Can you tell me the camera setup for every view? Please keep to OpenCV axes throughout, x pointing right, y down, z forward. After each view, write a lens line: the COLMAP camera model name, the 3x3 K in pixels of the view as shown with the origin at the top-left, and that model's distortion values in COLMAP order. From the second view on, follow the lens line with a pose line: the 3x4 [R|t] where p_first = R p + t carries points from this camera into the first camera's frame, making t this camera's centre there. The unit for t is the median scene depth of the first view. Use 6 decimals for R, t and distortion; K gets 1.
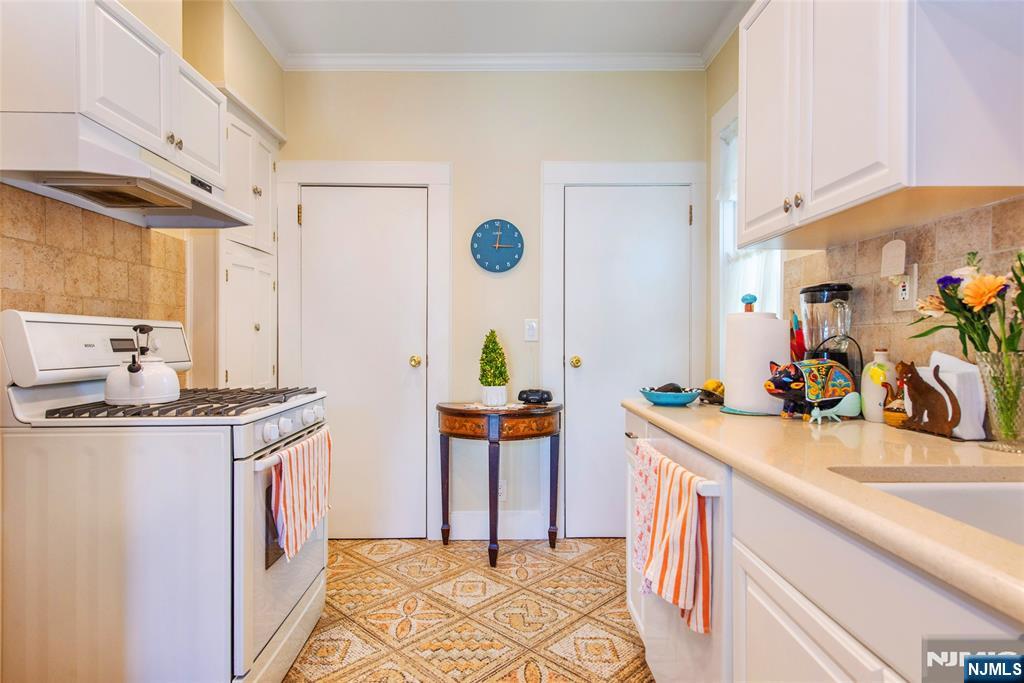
lens RADIAL K [[539.8, 0, 510.4], [0, 539.8, 344.7], [0, 0, 1]] dist [0.014484, -0.007000]
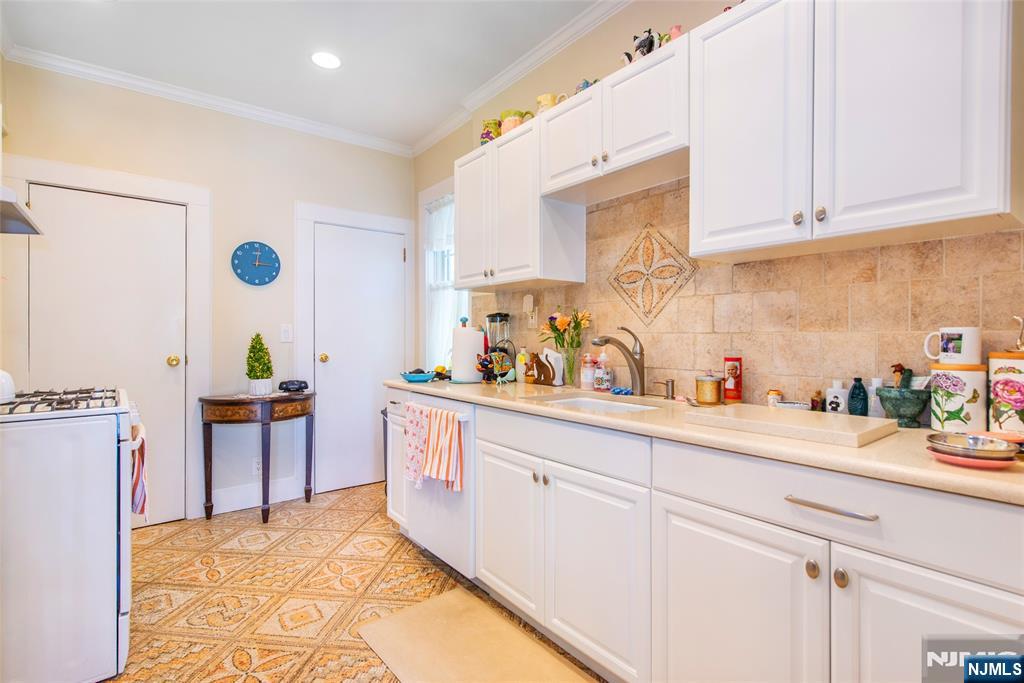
lens RADIAL K [[482.2, 0, 517.9], [0, 482.2, 340.1], [0, 0, 1]] dist [-0.000448, -0.000546]
pose [[0.790190, -0.001363, 0.612861, -0.321455], [0.004117, 0.999987, -0.003083, -0.008510], [-0.612849, 0.004960, 0.790185, -0.305176]]
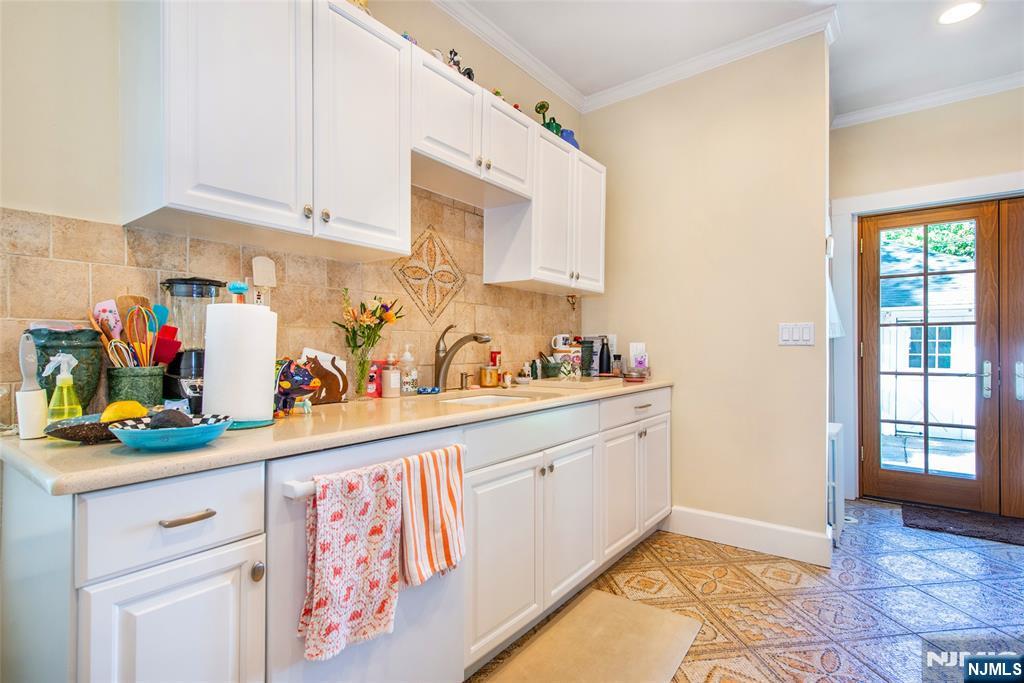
lens RADIAL K [[507.3, 0, 514.2], [0, 507.3, 342.9], [0, 0, 1]] dist [-0.011417, 0.000112]
pose [[-0.791128, 0.004329, 0.611636, -0.281622], [0.004969, 0.999987, -0.000651, 0.005956], [-0.611631, 0.002525, -0.791139, 1.875785]]
